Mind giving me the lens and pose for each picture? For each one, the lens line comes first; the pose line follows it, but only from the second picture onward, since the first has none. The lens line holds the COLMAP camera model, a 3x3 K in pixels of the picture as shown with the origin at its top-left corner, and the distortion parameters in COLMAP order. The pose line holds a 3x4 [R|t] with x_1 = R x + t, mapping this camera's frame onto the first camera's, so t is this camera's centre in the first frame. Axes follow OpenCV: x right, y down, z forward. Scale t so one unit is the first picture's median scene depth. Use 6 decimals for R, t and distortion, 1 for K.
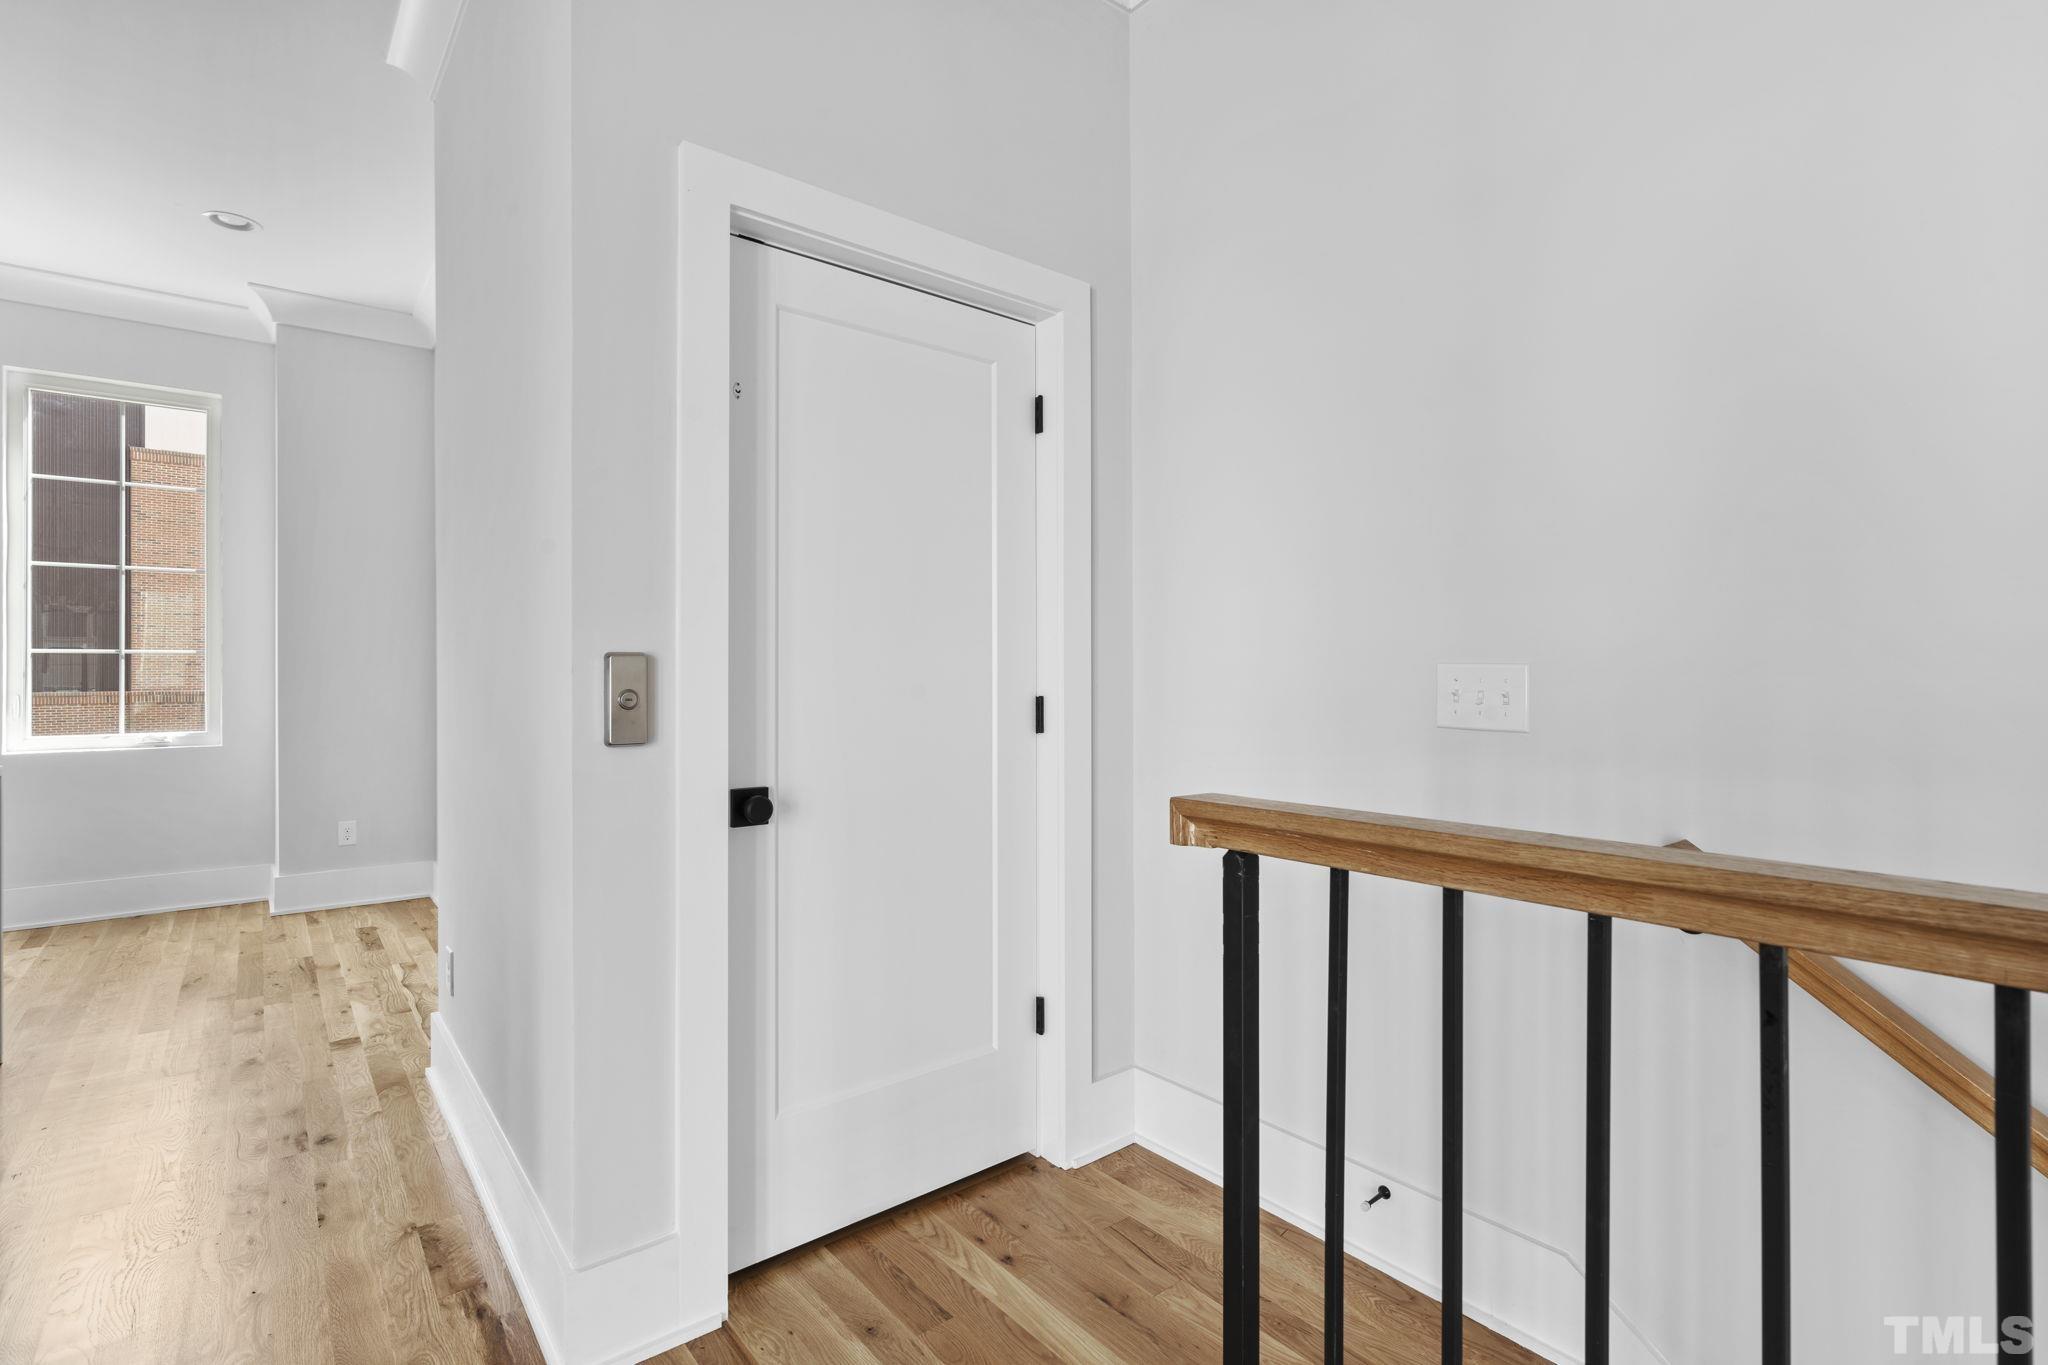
lens RADIAL K [[943.4, 0, 1024.0], [0, 943.4, 682.5], [0, 0, 1]] dist [0.000031, -0.000002]
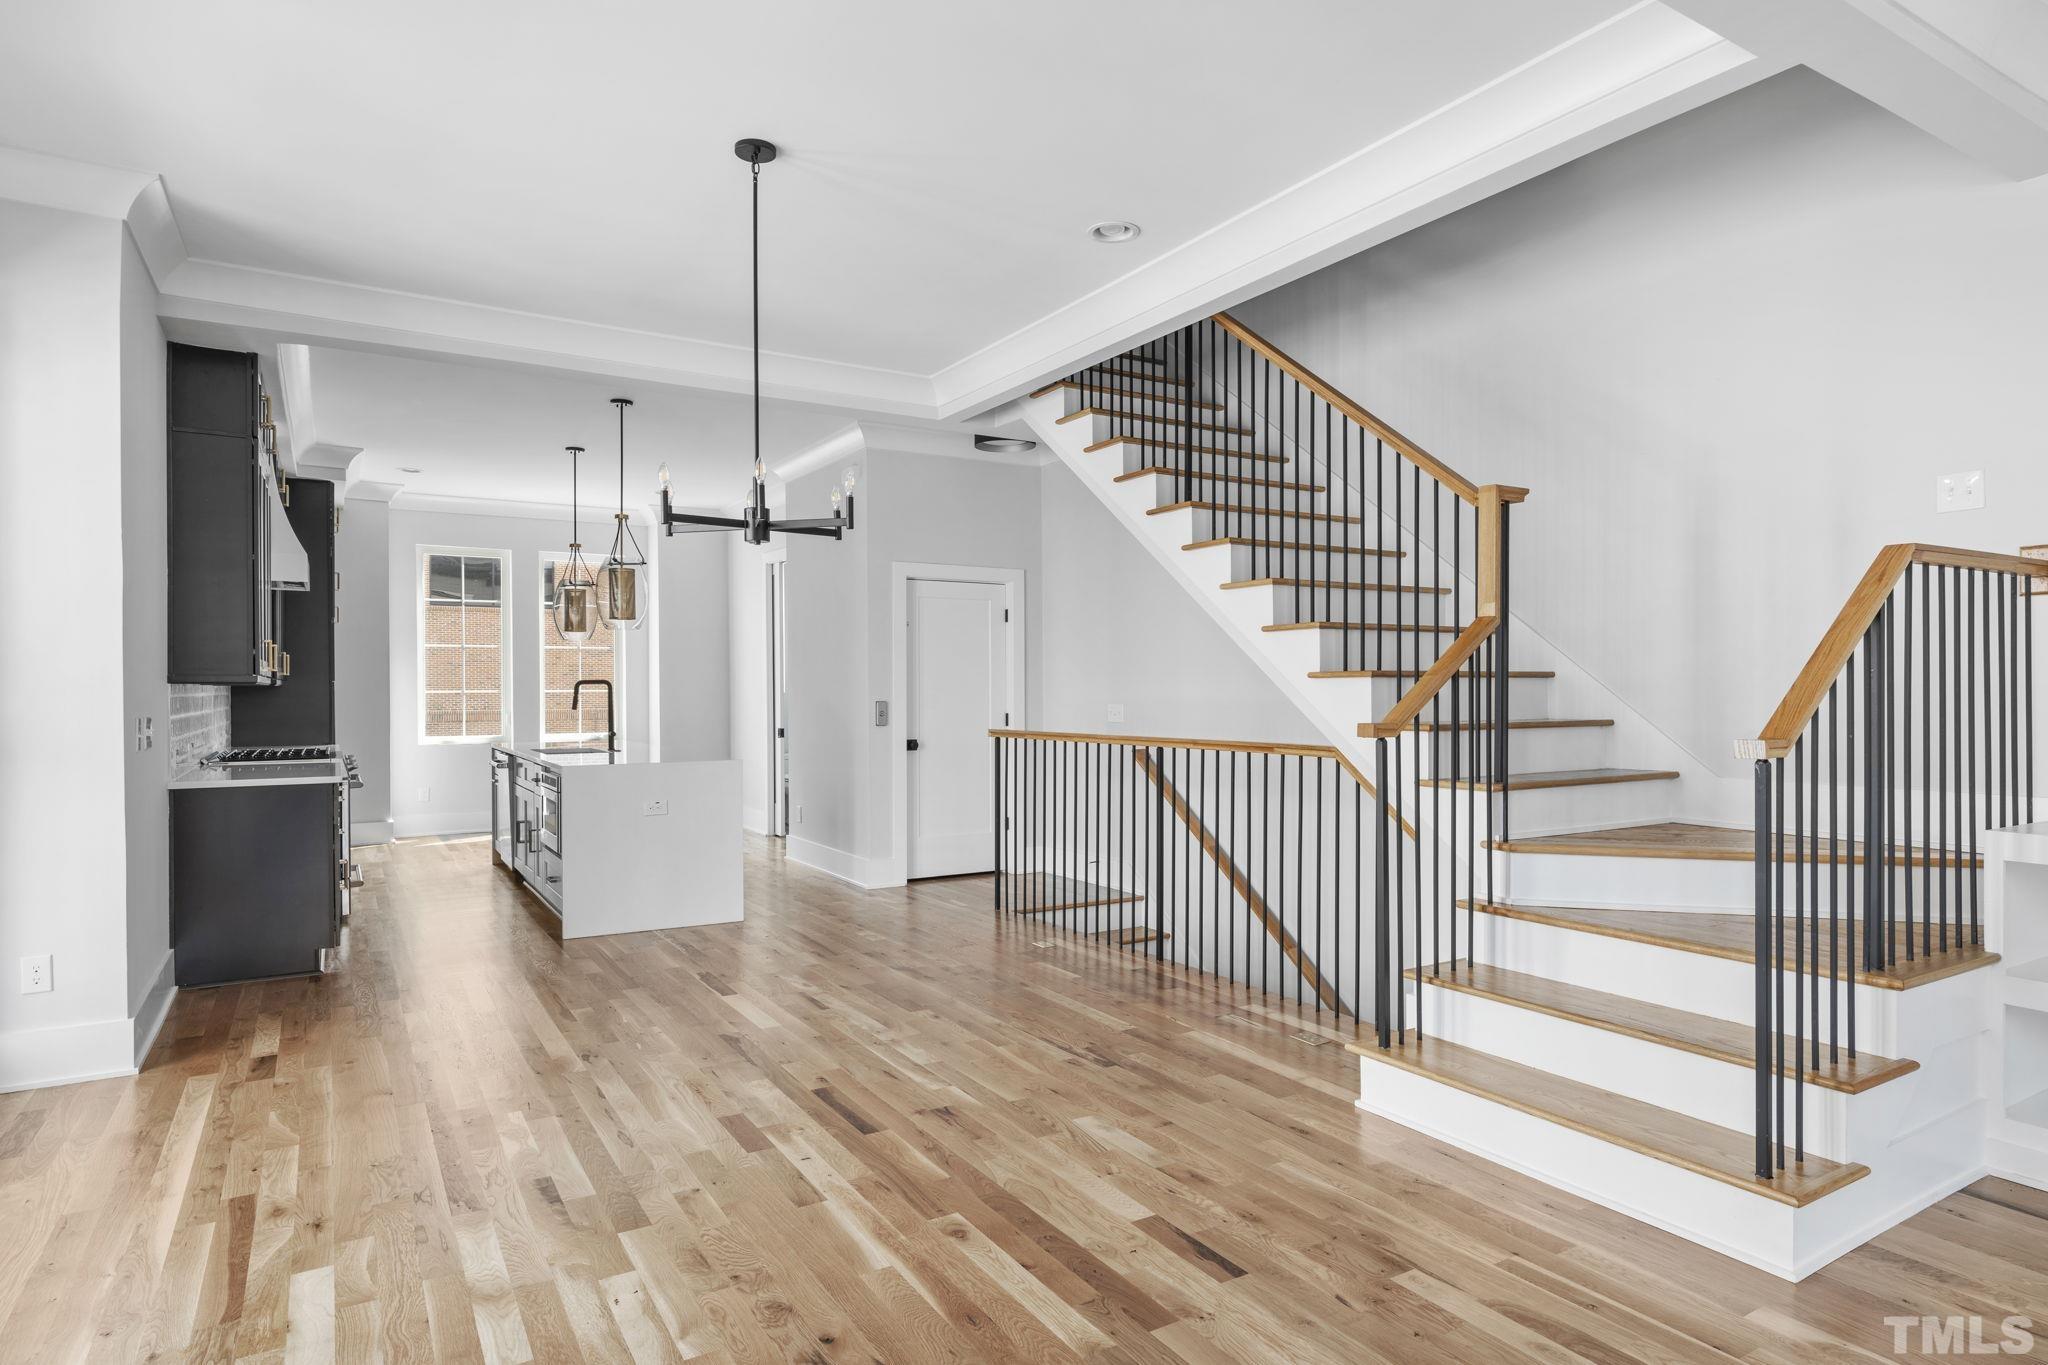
lens RADIAL K [[1156.3, 0, 1020.2], [0, 1156.3, 698.5], [0, 0, 1]] dist [-0.001819, -0.000676]
pose [[0.988709, -0.005727, -0.149736, 0.753666], [0.004674, 0.999962, -0.007382, -0.005464], [0.149773, 0.006599, 0.988698, -3.204168]]
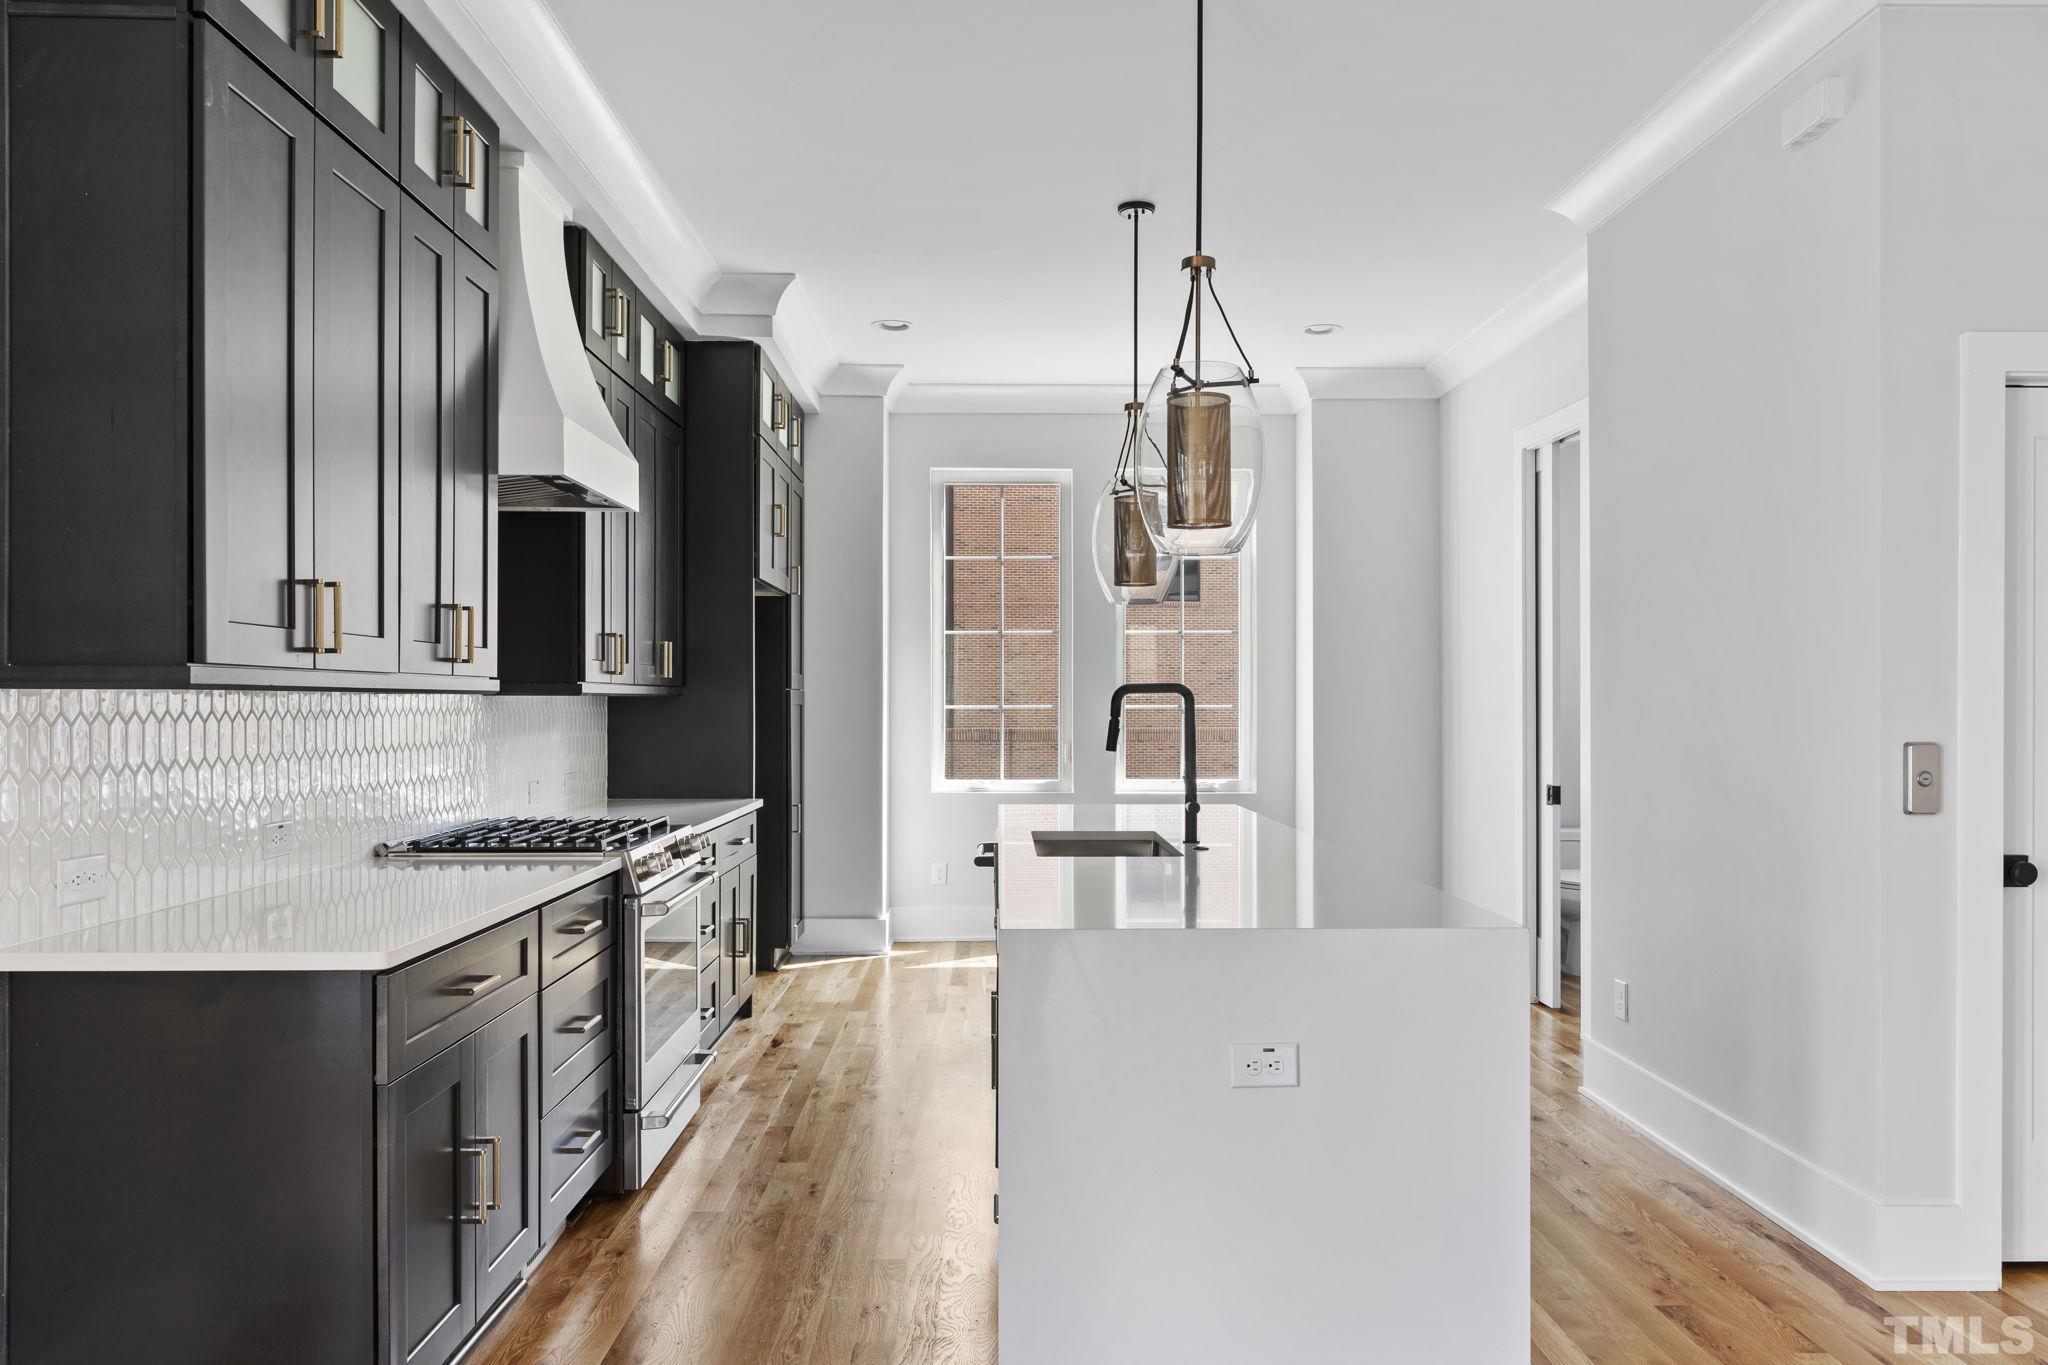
lens RADIAL K [[1408.4, 0, 1026.3], [0, 1408.4, 708.7], [0, 0, 1]] dist [0.001075, -0.001741]
pose [[0.785751, -0.001904, -0.618539, -0.176145], [-0.006270, 0.999919, -0.011042, -0.044876], [0.618511, 0.012555, 0.785676, -1.168383]]
